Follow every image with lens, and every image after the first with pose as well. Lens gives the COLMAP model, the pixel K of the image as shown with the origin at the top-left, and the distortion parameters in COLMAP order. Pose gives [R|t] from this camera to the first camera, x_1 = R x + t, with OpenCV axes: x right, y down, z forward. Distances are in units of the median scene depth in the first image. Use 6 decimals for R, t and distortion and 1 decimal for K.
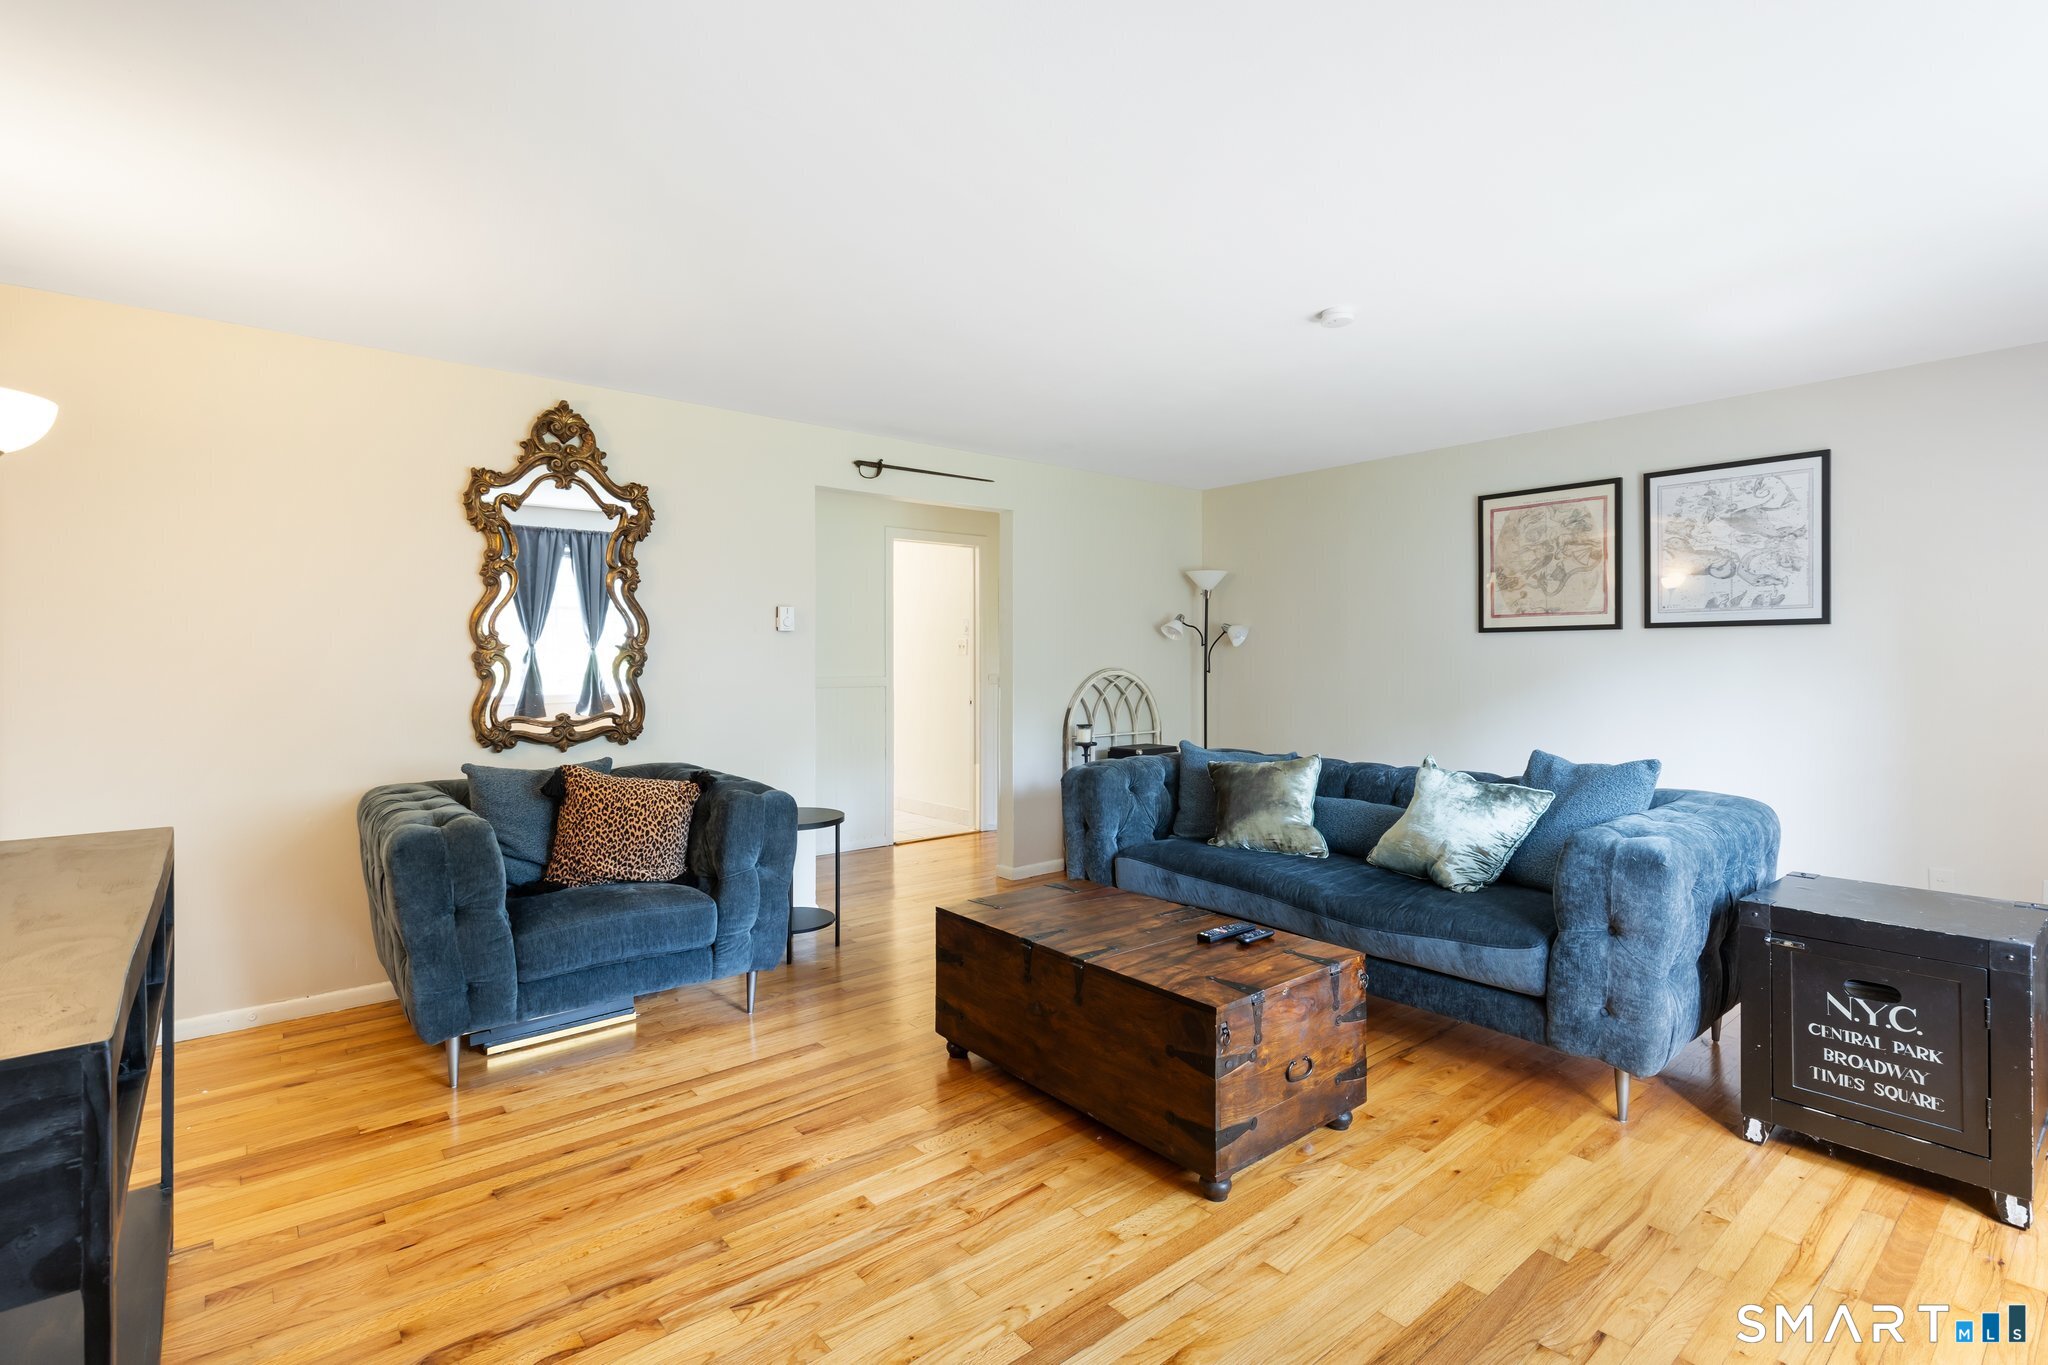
lens RADIAL K [[924.2, 0, 1027.8], [0, 924.2, 668.5], [0, 0, 1]] dist [0.003618, -0.001281]
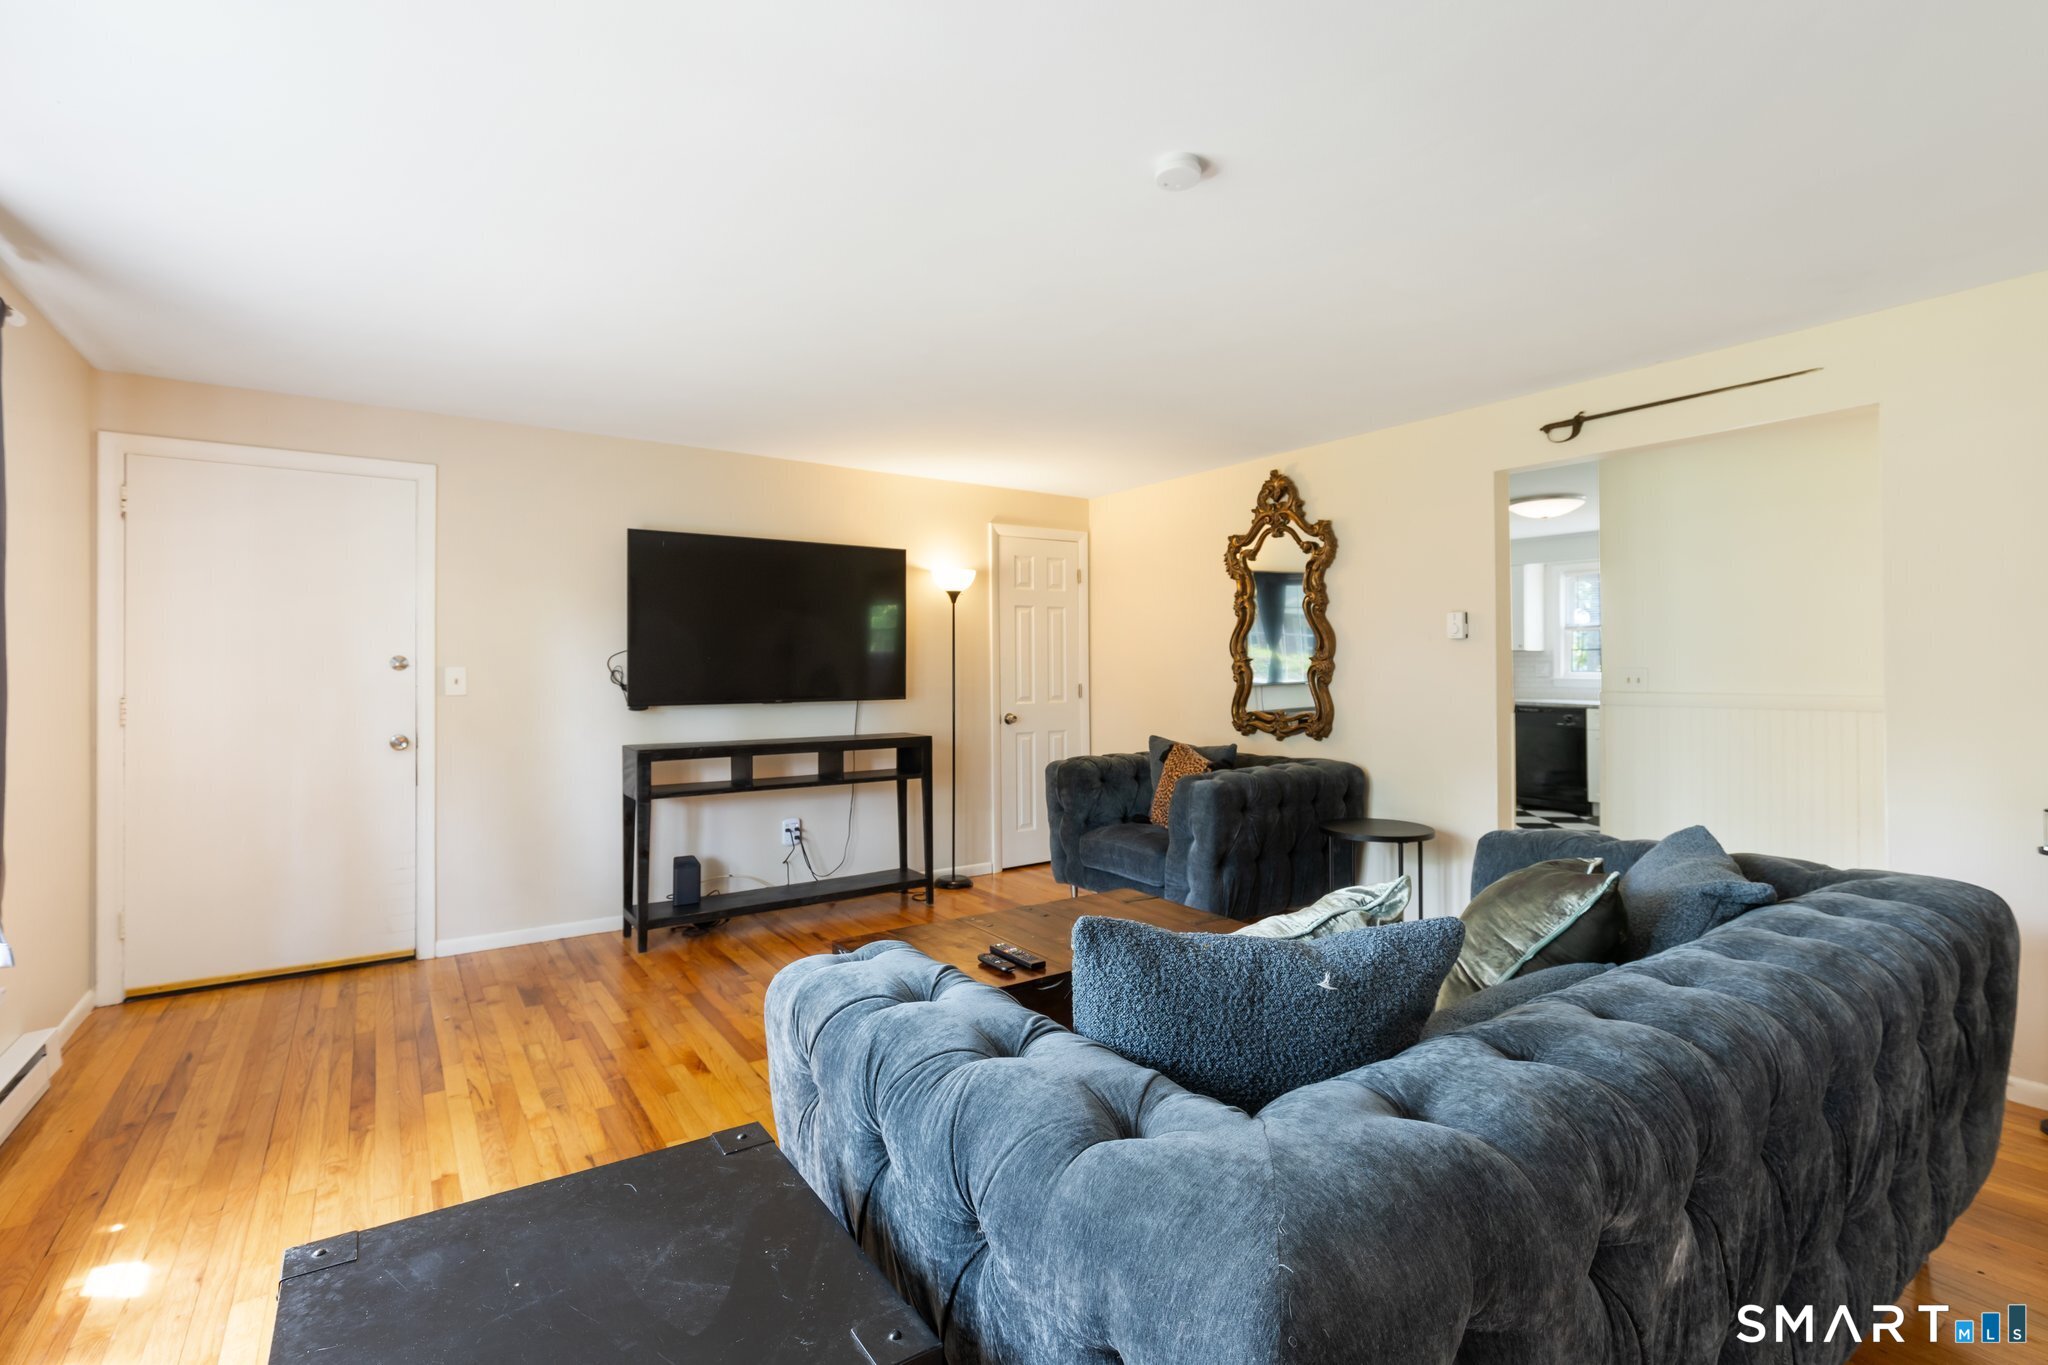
lens RADIAL K [[924.2, 0, 1025.6], [0, 924.2, 667.6], [0, 0, 1]] dist [0.003618, -0.001281]
pose [[-0.090684, 0.005161, -0.995866, 0.821336], [-0.010525, 0.999926, 0.006141, -0.015935], [0.995824, 0.011039, -0.090623, 0.763404]]
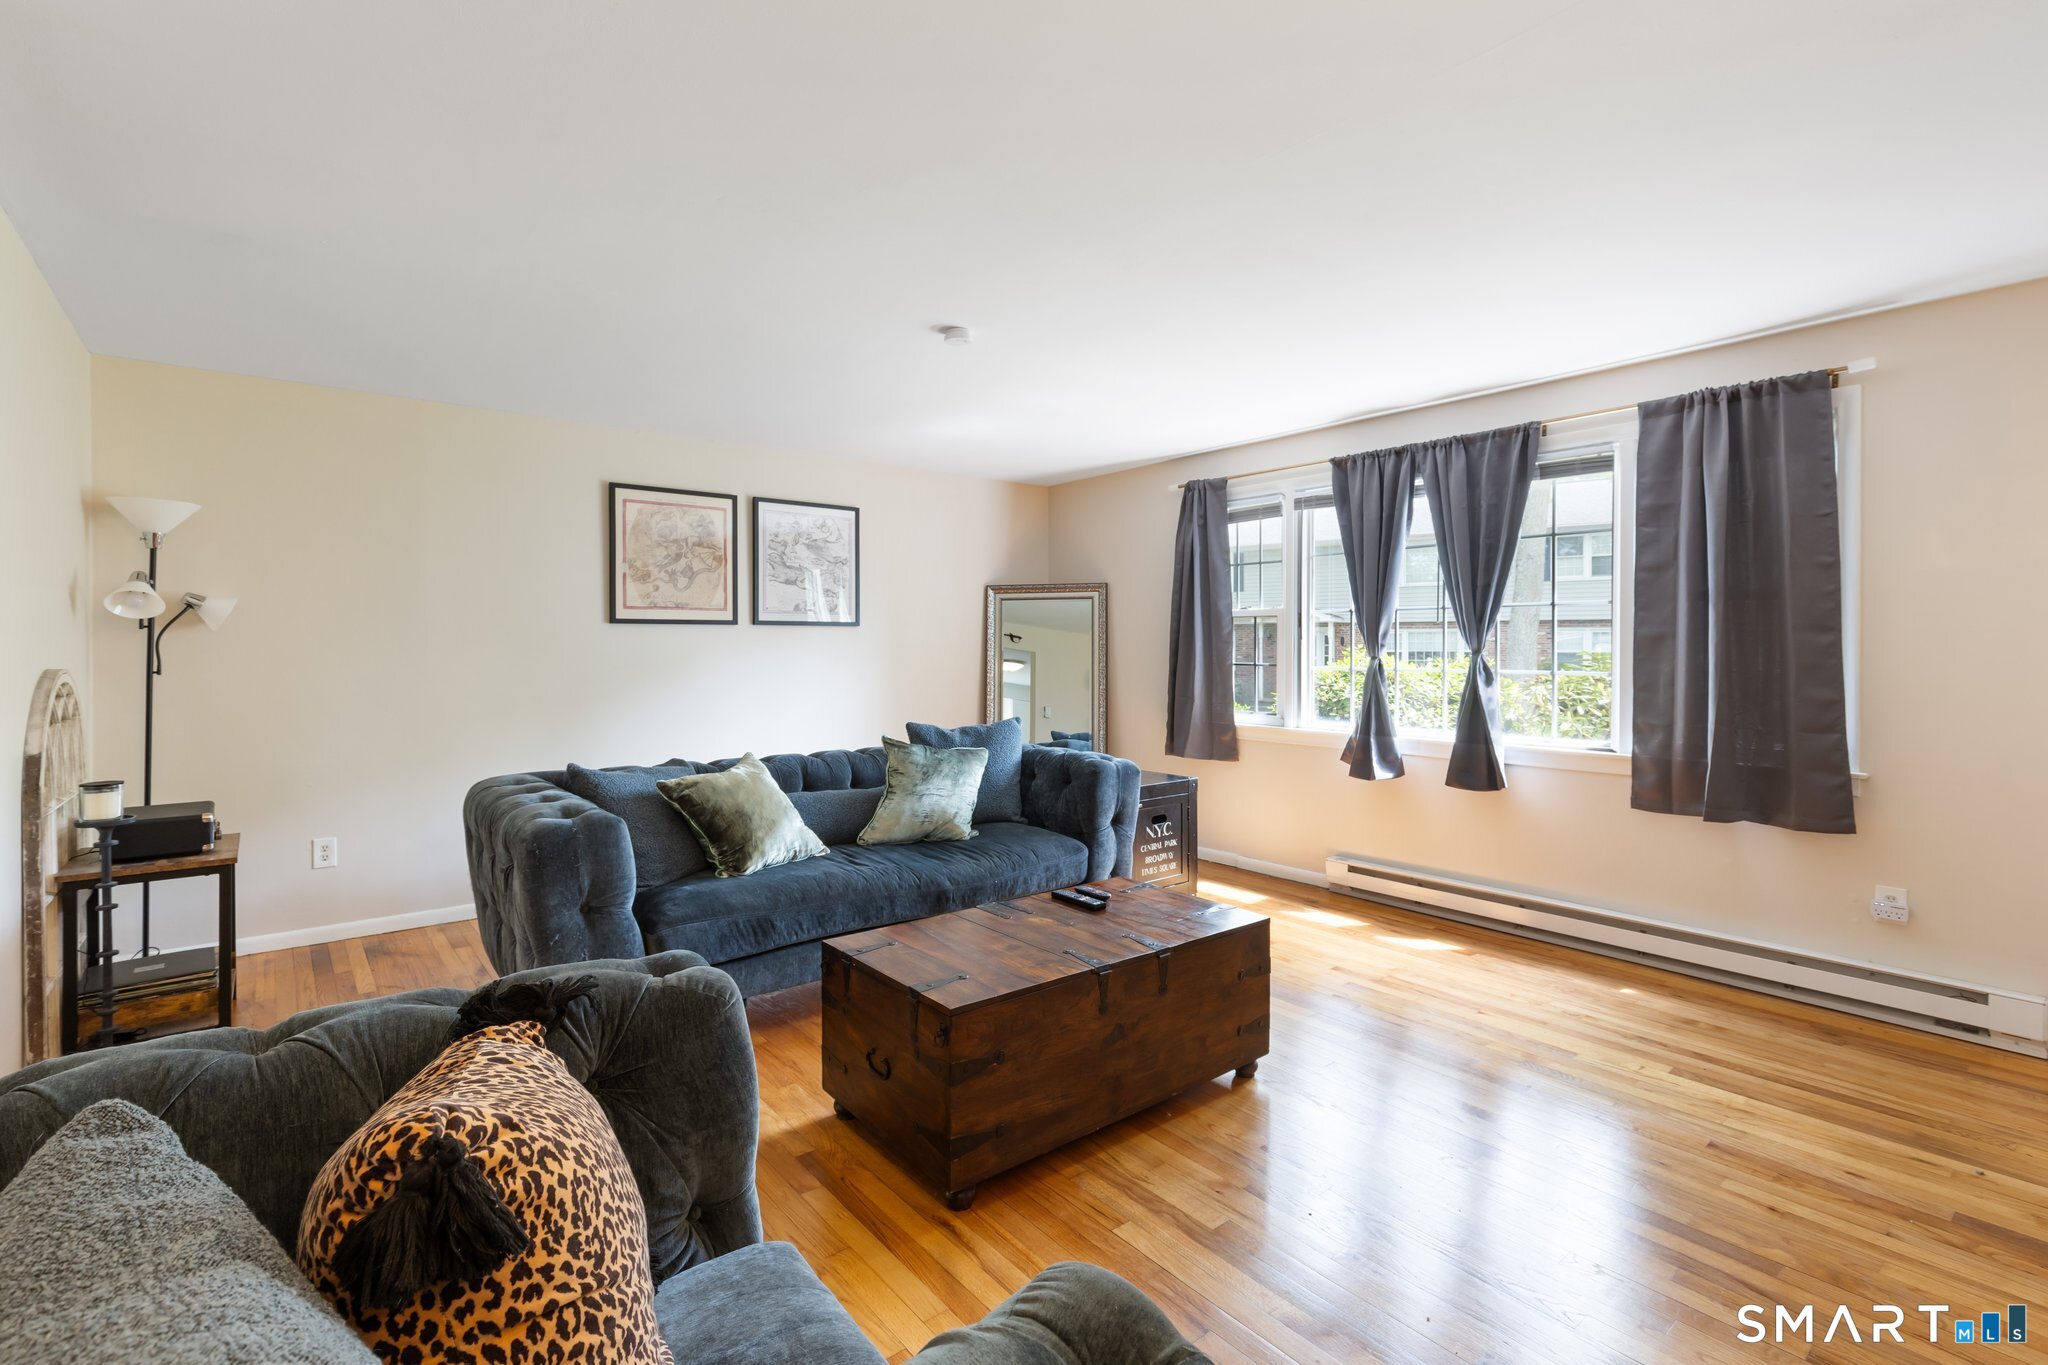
lens RADIAL K [[924.2, 0, 1009.0], [0, 924.2, 654.0], [0, 0, 1]] dist [0.003618, -0.001281]
pose [[0.035029, -0.003595, 0.999380, -0.608324], [0.012786, 0.999913, 0.003149, -0.005673], [-0.999305, 0.012668, 0.035072, 0.724715]]
